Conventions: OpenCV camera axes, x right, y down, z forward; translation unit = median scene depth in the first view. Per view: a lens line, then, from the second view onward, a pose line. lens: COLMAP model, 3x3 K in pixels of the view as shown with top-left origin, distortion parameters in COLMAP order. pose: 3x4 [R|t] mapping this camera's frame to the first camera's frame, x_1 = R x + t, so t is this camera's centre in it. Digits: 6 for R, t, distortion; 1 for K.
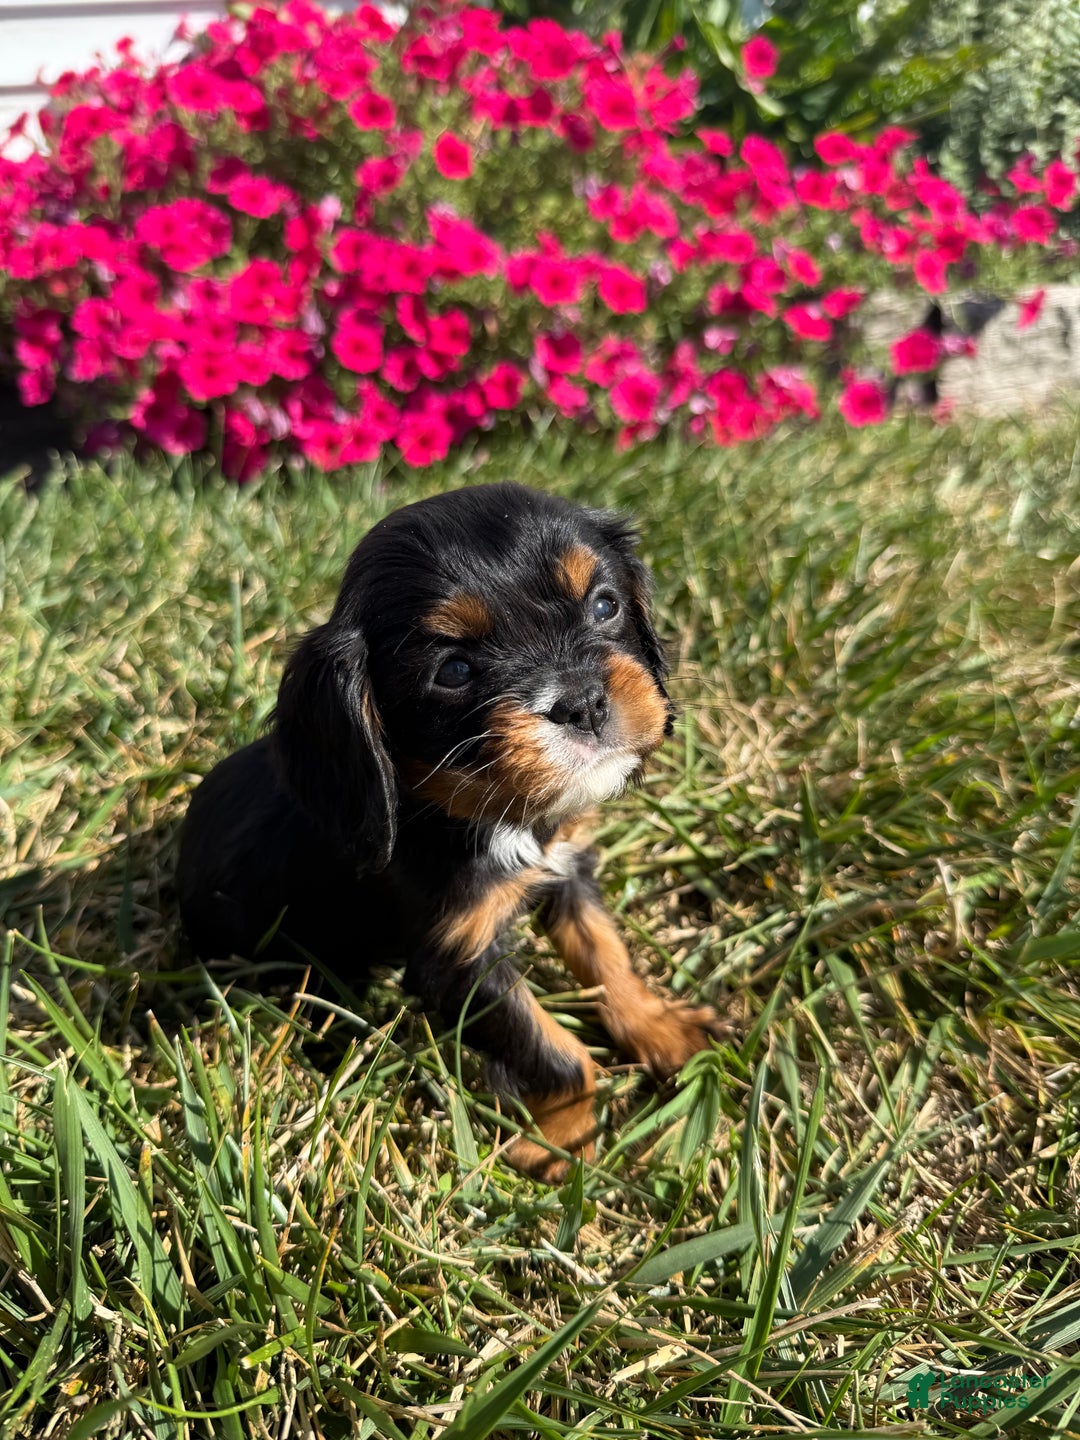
lens RADIAL K [[1098.0, 0, 548.1], [0, 1098.0, 719.2], [0, 0, 1]] dist [-0.026206, -0.007348]
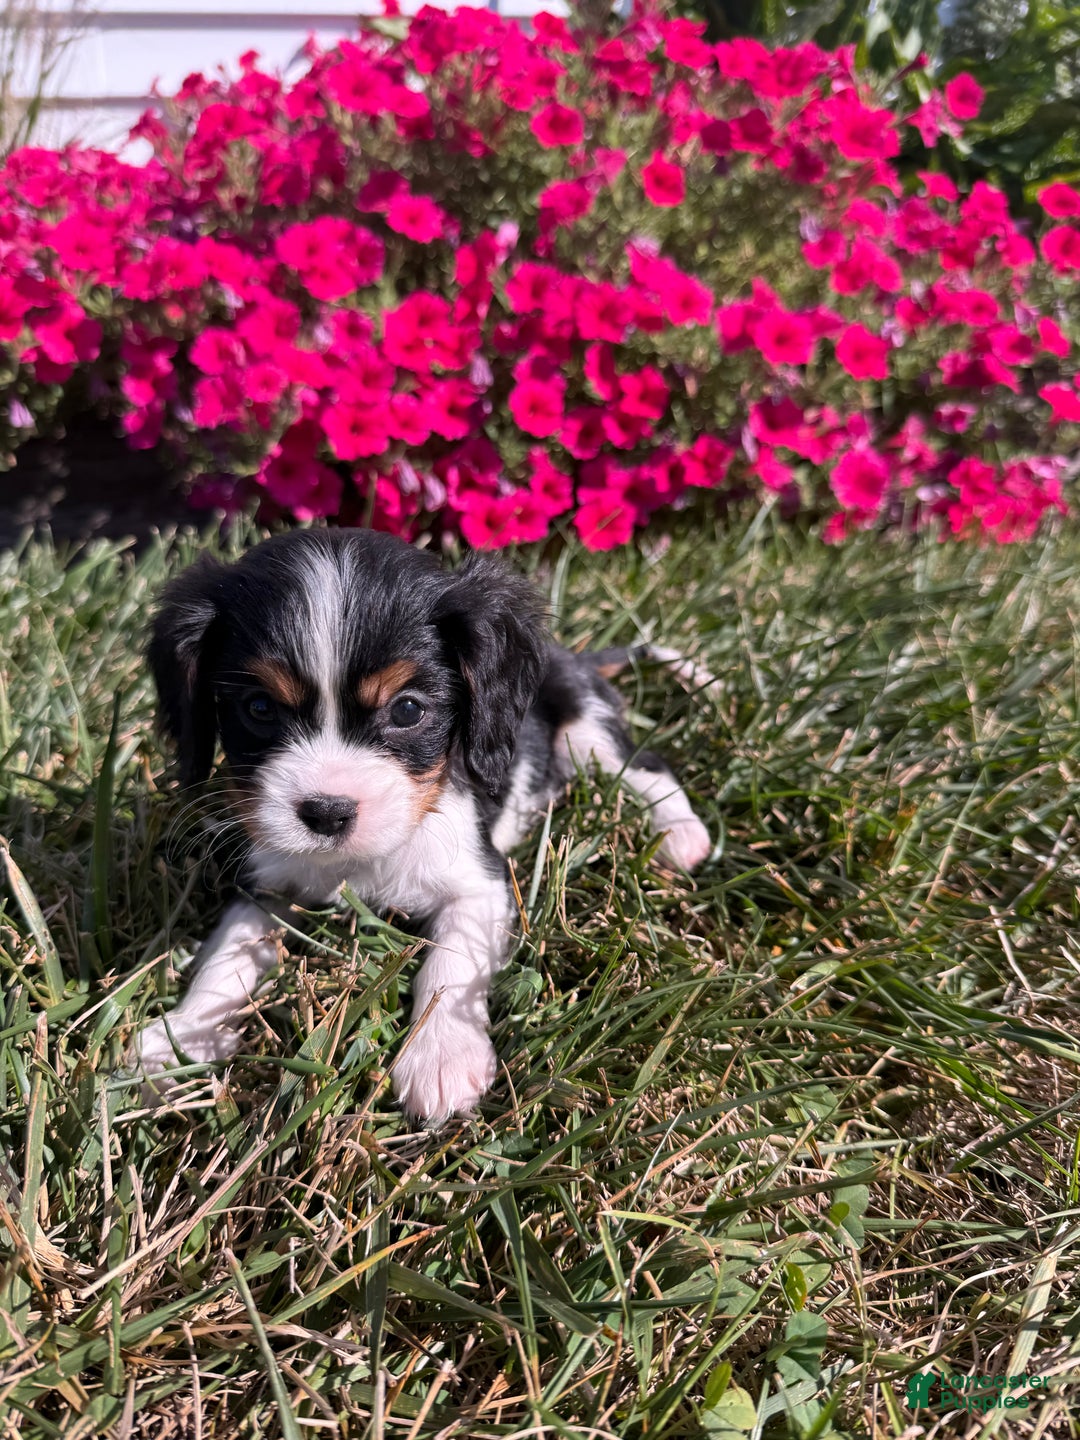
lens RADIAL K [[1098.0, 0, 538.1], [0, 1098.0, 719.5], [0, 0, 1]] dist [-0.026206, -0.007348]
pose [[0.997039, 0.063969, -0.042686, -0.112161], [-0.065525, 0.997198, -0.036088, -0.070054], [0.040258, 0.038779, 0.998437, 0.177925]]
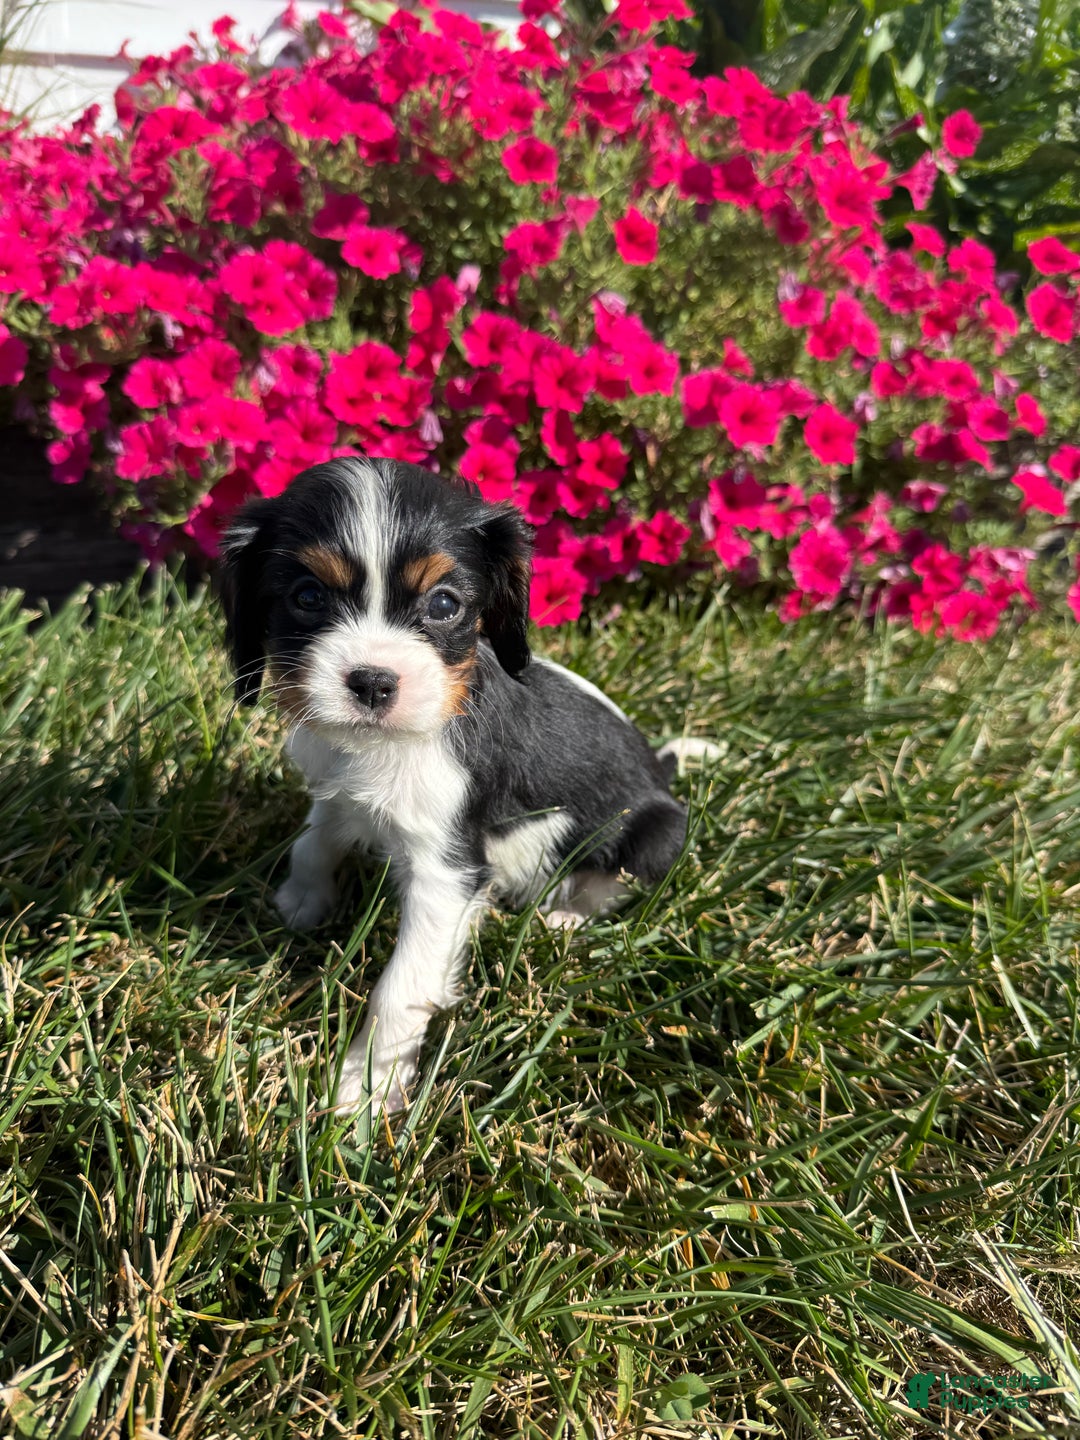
lens RADIAL K [[1098.0, 0, 547.3], [0, 1098.0, 721.2], [0, 0, 1]] dist [-0.026206, -0.007348]
pose [[0.992630, 0.121165, -0.002122, -0.098397], [-0.121170, 0.992629, -0.002523, -0.153352], [0.001801, 0.002761, 0.999995, 0.208320]]
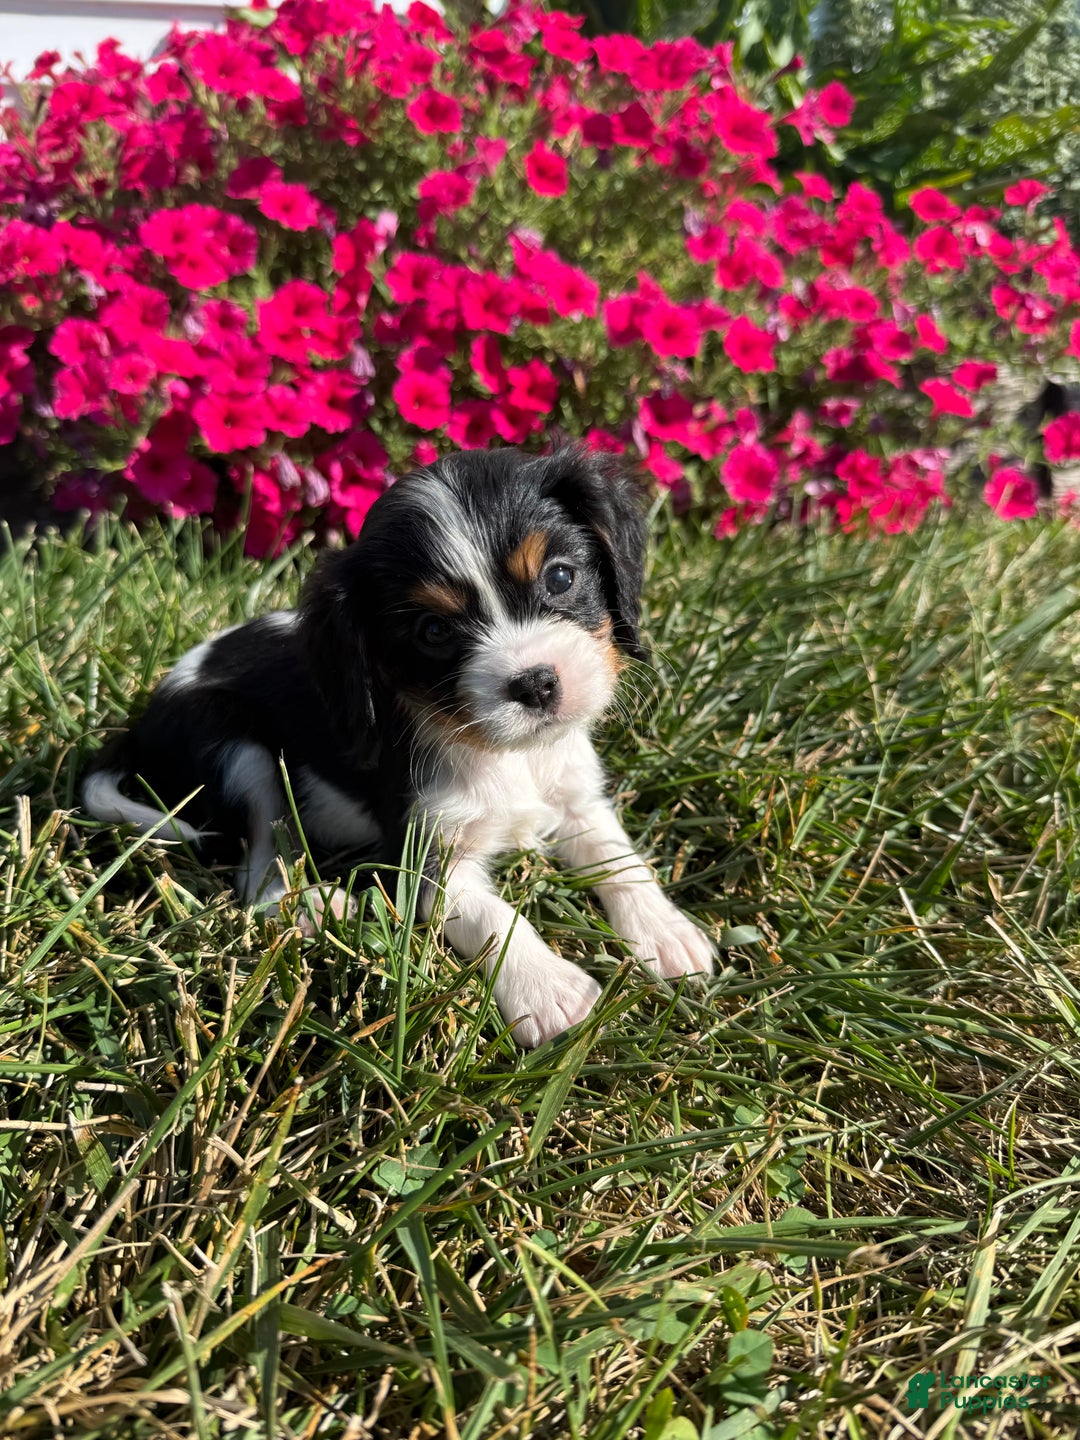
lens RADIAL K [[1098.0, 0, 556.8], [0, 1098.0, 724.5], [0, 0, 1]] dist [-0.026206, -0.007348]
pose [[0.997188, 0.031731, 0.067896, -0.112195], [-0.028424, 0.998388, -0.049133, -0.062724], [-0.069345, 0.047065, 0.996482, 0.200631]]
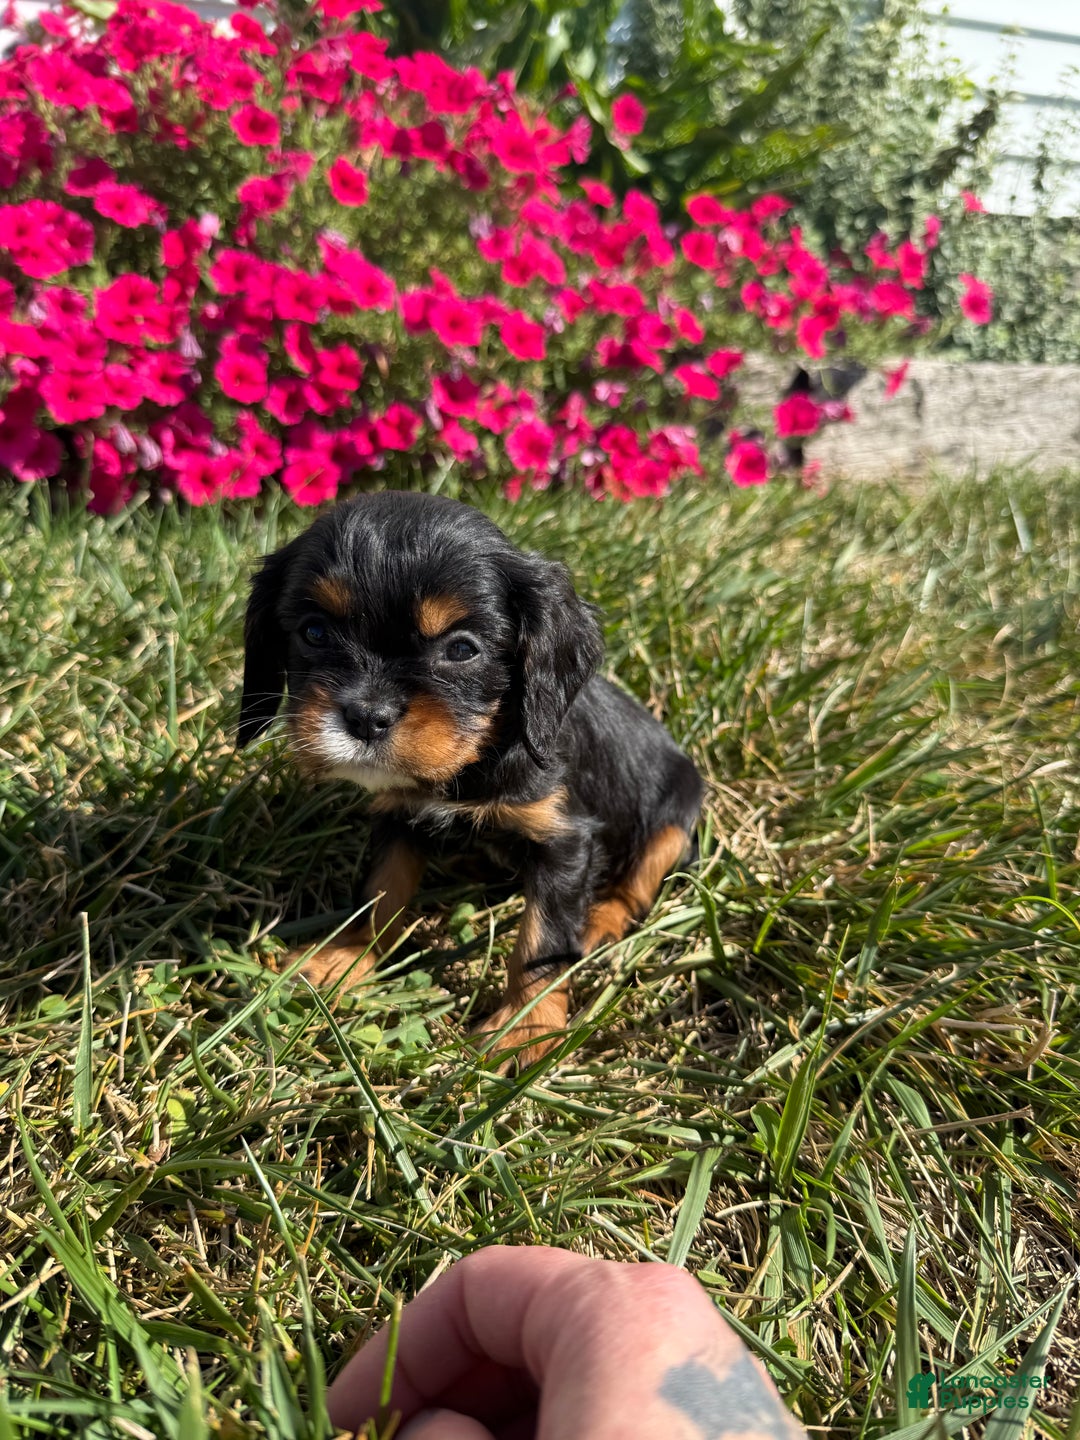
lens RADIAL K [[1098.0, 0, 552.8], [0, 1098.0, 714.4], [0, 0, 1]] dist [-0.026206, -0.007348]
pose [[0.982803, 0.012606, 0.184226, -0.075137], [-0.006288, 0.999373, -0.034839, -0.022491], [-0.184549, 0.033082, 0.982266, 0.051523]]
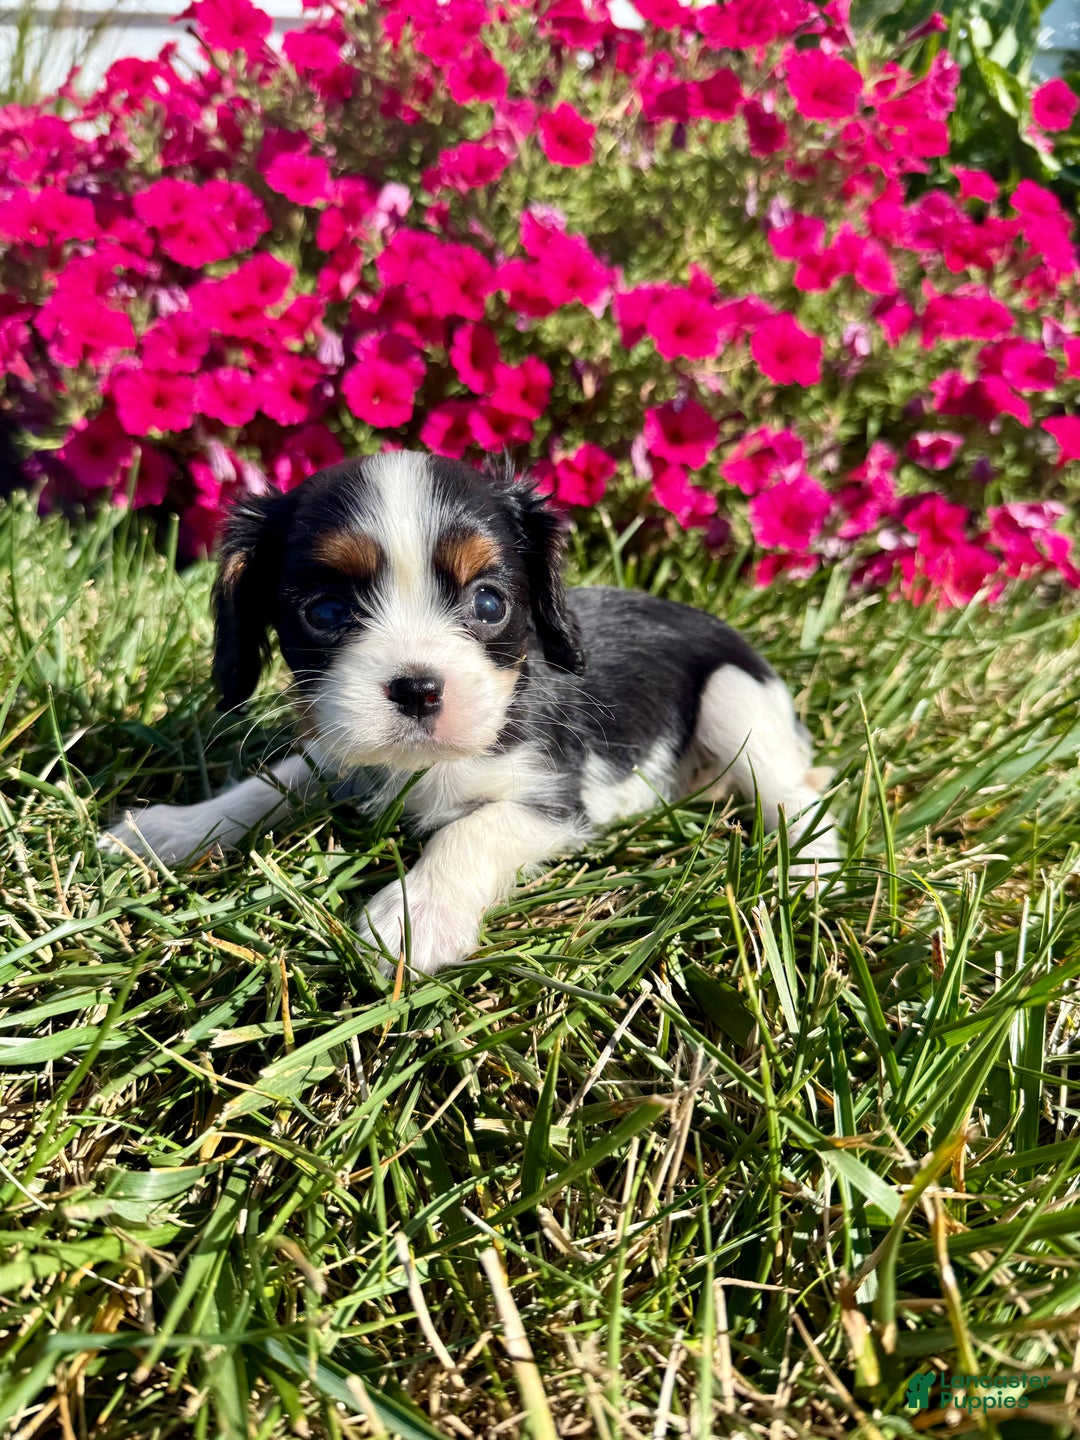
lens RADIAL K [[1070.6, 0, 548.8], [0, 1070.6, 717.6], [0, 0, 1]] dist [-0.049316, 0.010926]
pose [[0.970016, 0.165875, -0.177636, 0.074105], [-0.178157, 0.982437, -0.055469, -0.113399], [0.165316, 0.085453, 0.982532, 0.357845]]
